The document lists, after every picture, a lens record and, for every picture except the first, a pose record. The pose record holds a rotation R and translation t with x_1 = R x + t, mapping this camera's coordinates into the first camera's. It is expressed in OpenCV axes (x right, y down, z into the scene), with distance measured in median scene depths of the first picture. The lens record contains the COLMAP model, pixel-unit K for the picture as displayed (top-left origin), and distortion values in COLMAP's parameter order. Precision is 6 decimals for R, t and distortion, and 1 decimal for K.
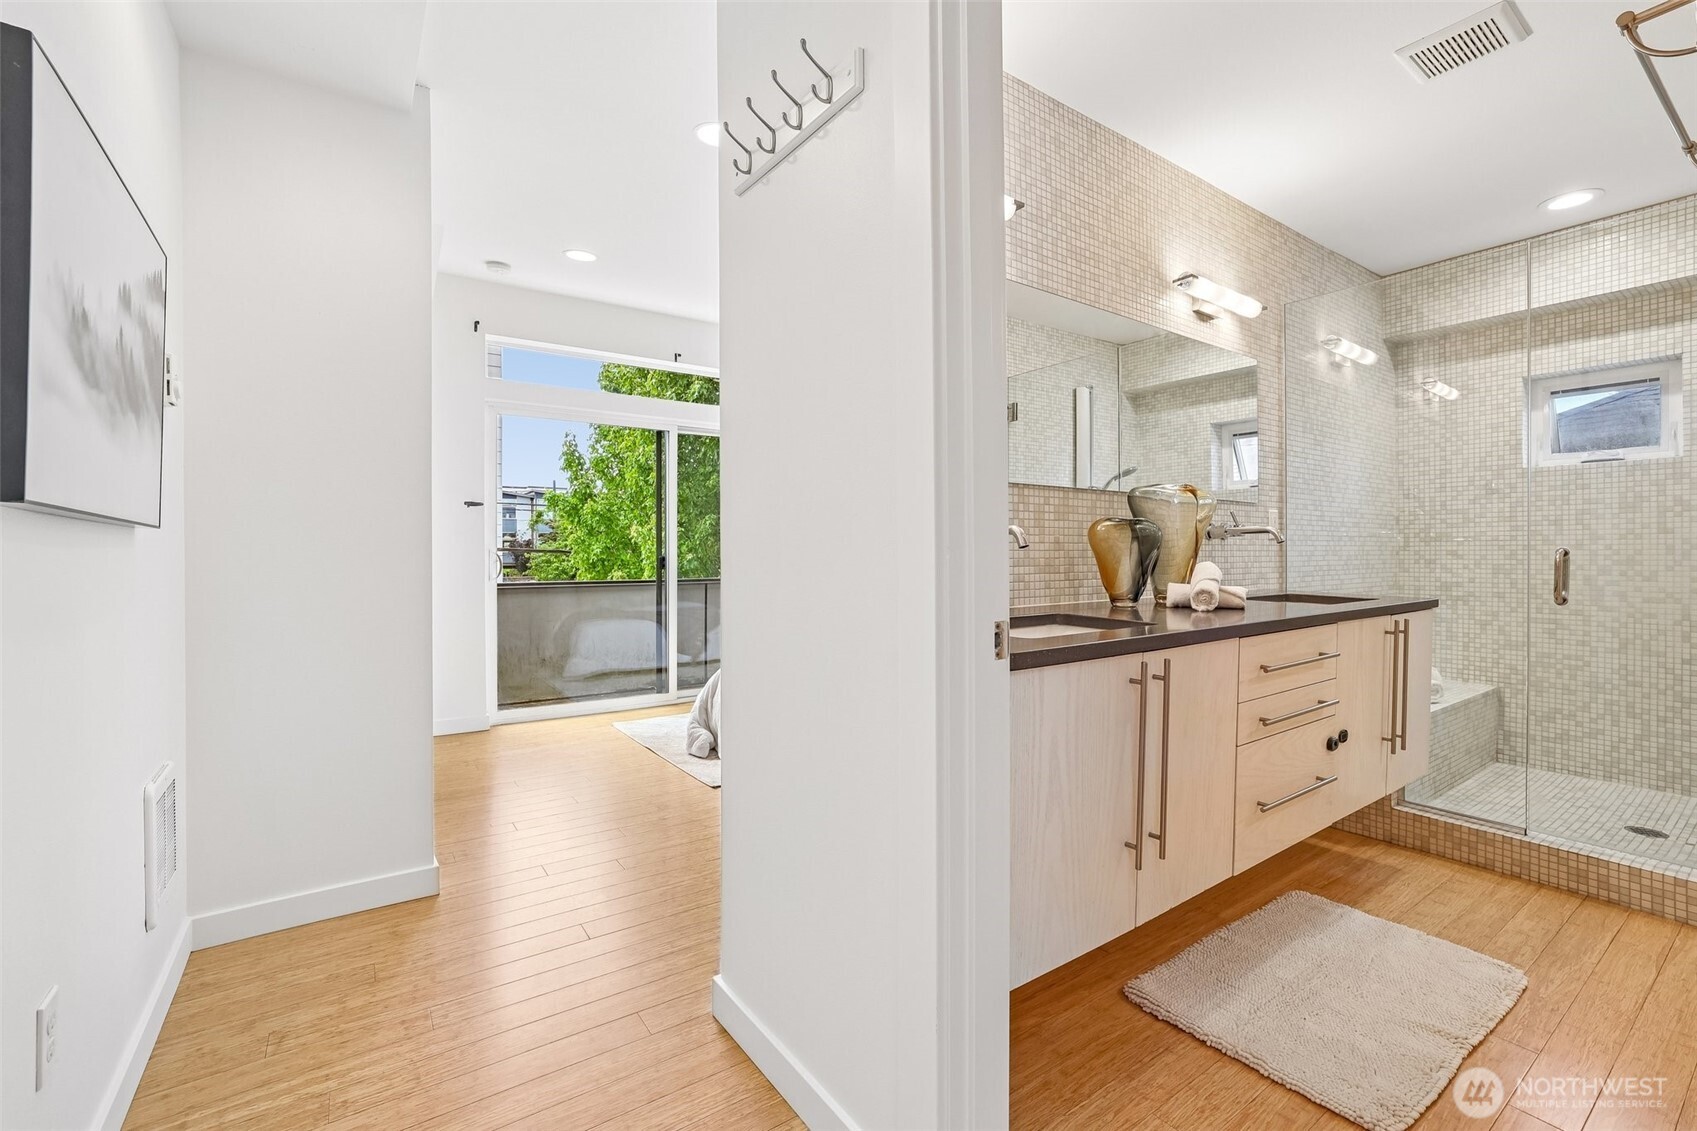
lens RADIAL K [[736.4, 0, 832.2], [0, 736.4, 569.9], [0, 0, 1]] dist [-0.036227, 0.013404]
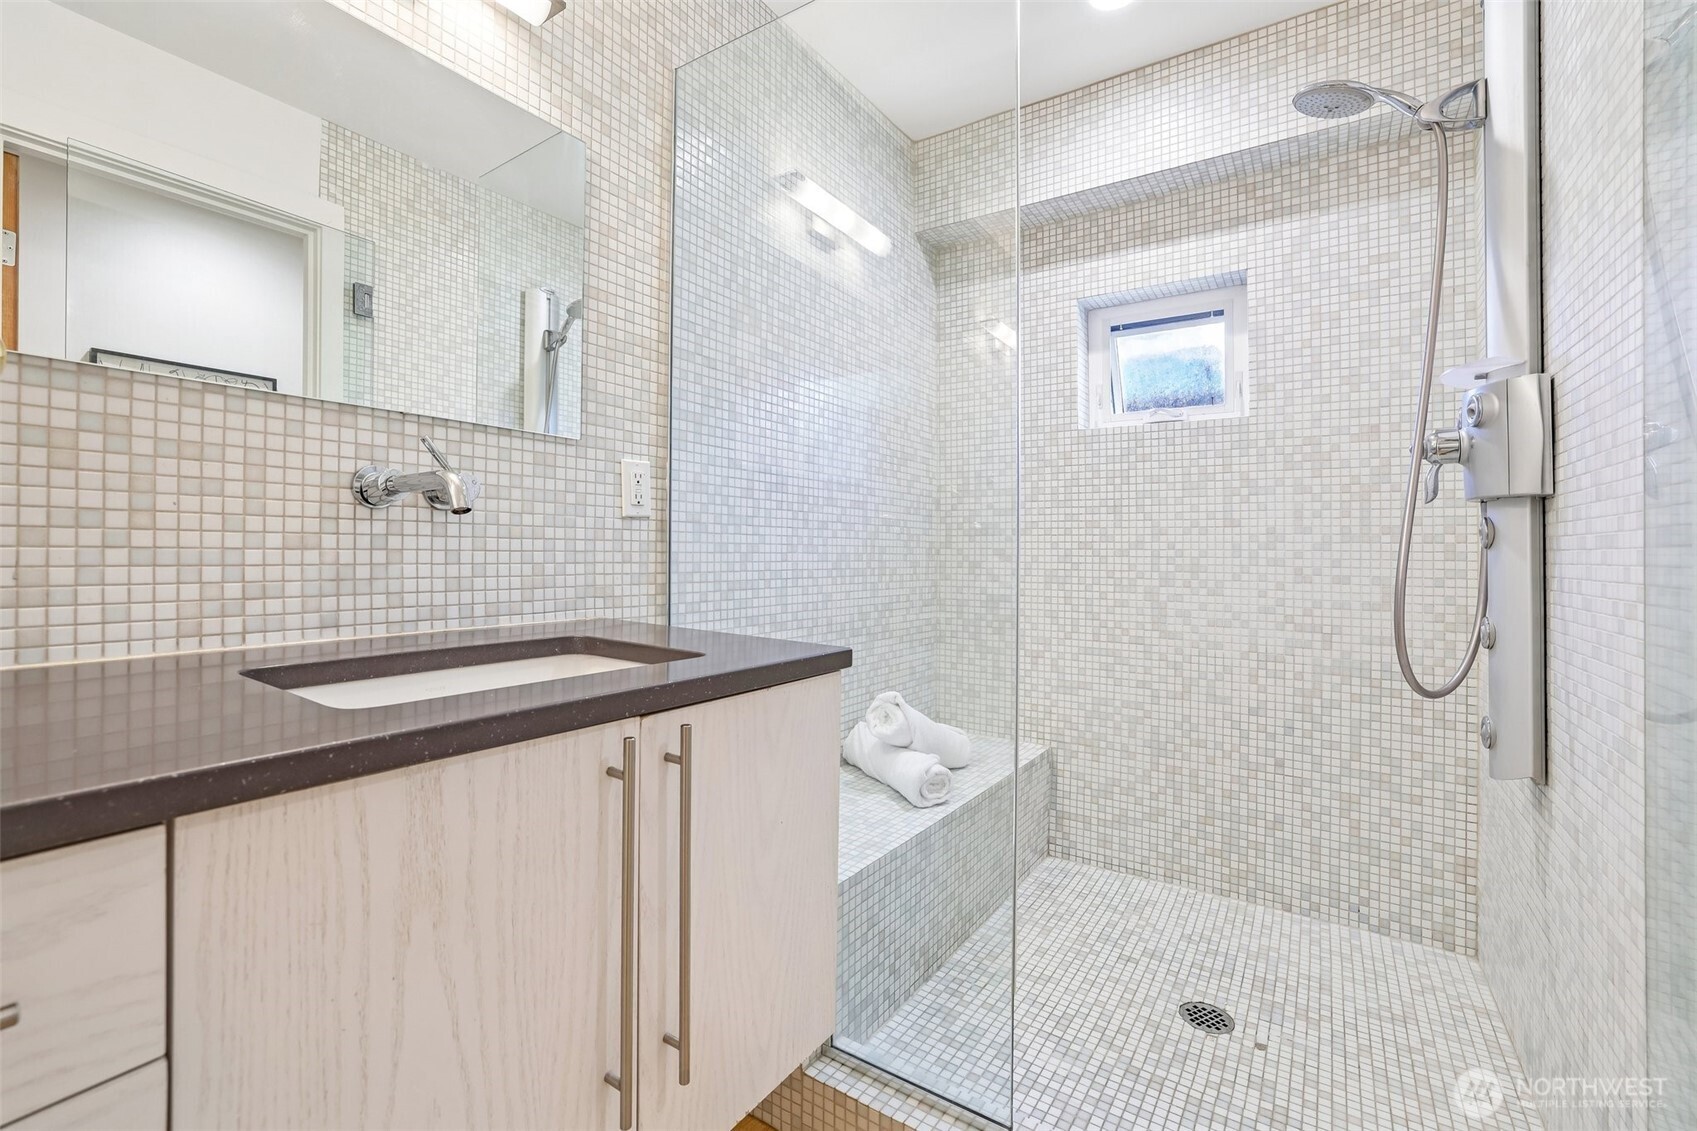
lens RADIAL K [[736.4, 0, 836.1], [0, 736.4, 564.6], [0, 0, 1]] dist [-0.036227, 0.013404]
pose [[0.933870, 0.006879, 0.357546, 0.529548], [-0.004048, 0.999954, -0.008666, -0.006045], [-0.357590, 0.006646, 0.933855, 0.459921]]
